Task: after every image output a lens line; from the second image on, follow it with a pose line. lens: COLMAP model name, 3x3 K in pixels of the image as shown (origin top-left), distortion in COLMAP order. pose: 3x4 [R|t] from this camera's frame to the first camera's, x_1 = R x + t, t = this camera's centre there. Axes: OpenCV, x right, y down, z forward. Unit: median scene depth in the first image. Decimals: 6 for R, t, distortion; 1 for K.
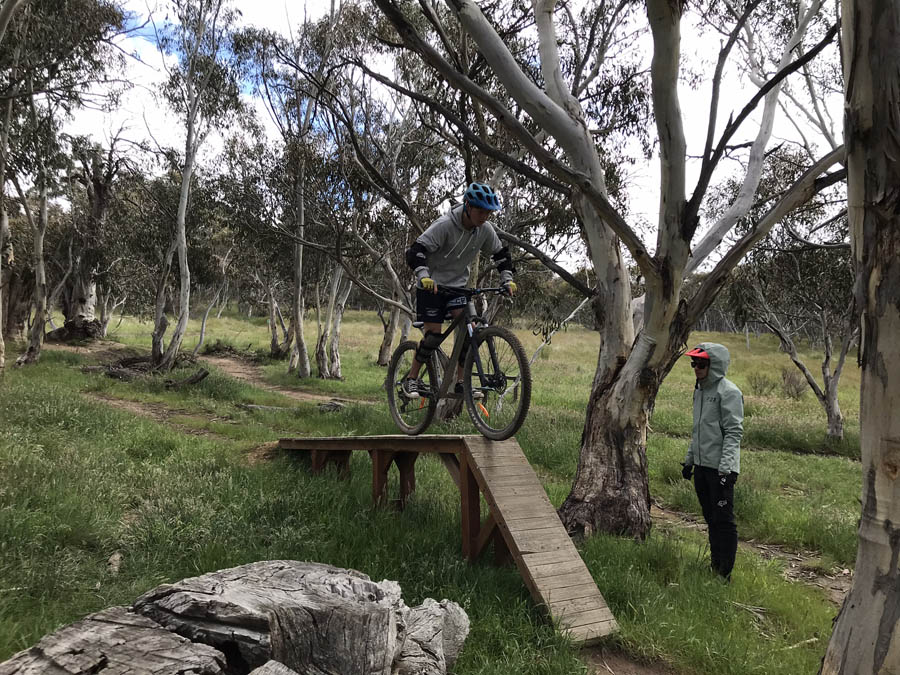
lens RADIAL K [[726.7, 0, 442.9], [0, 726.7, 349.6], [0, 0, 1]] dist [0.001181, 0.000198]
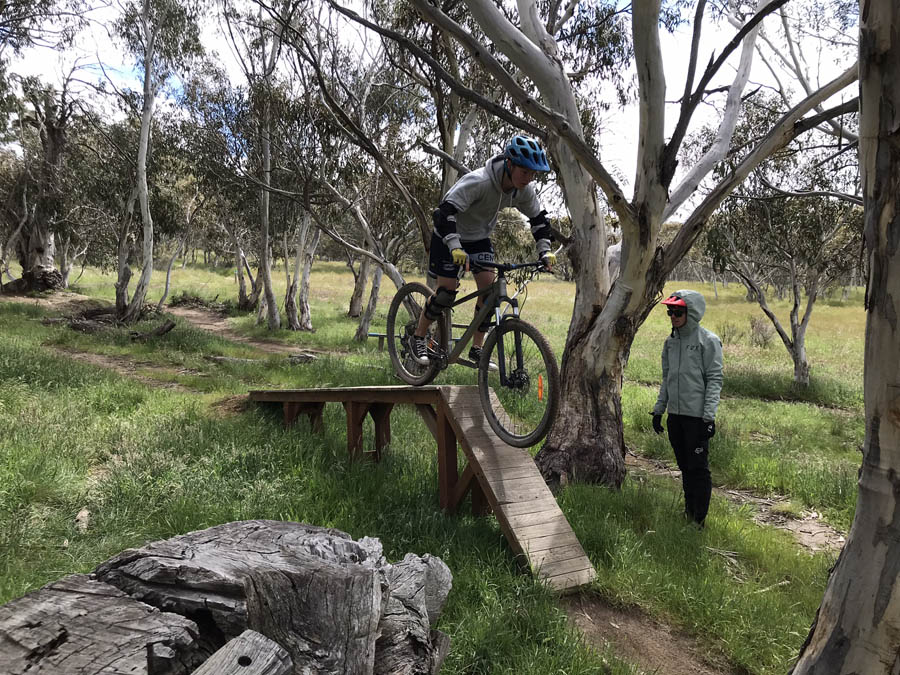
lens RADIAL K [[725.4, 0, 441.7], [0, 725.4, 353.7], [0, 0, 1]] dist [-0.001474, 0.007460]
pose [[0.999220, -0.007769, 0.038707, -0.002719], [0.004915, 0.997298, 0.073294, 0.001263], [-0.039172, -0.073046, 0.996559, 0.011412]]
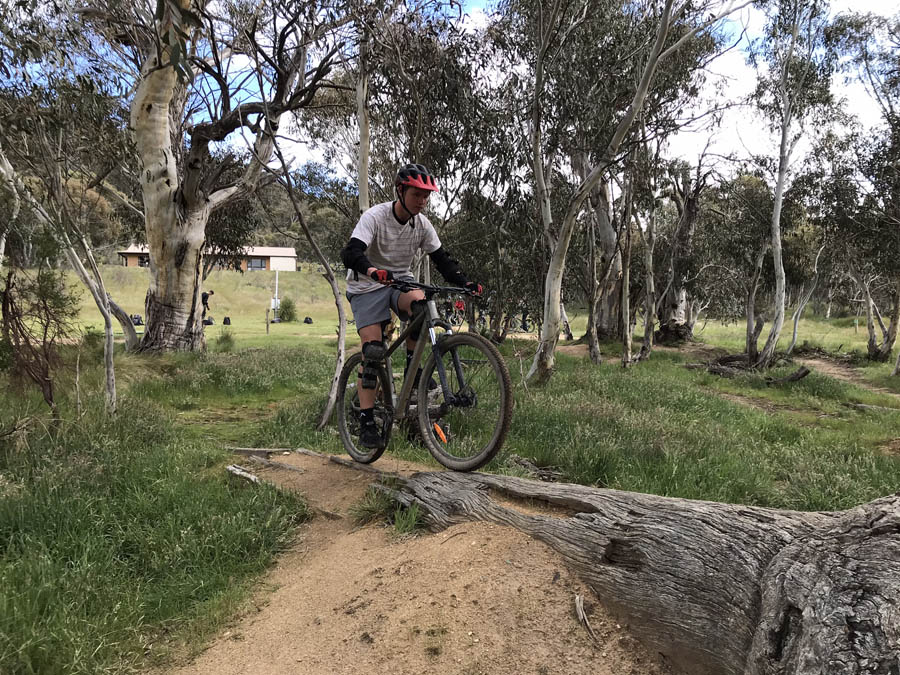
lens RADIAL K [[739.8, 0, 450.0], [0, 739.8, 337.5], [0, 0, 1]] dist [0.018369, 0.004596]
pose [[0.755645, -0.010841, -0.654892, -0.024533], [-0.005585, 0.999720, -0.022993, 0.011602], [0.654957, 0.021032, 0.755373, -0.103507]]
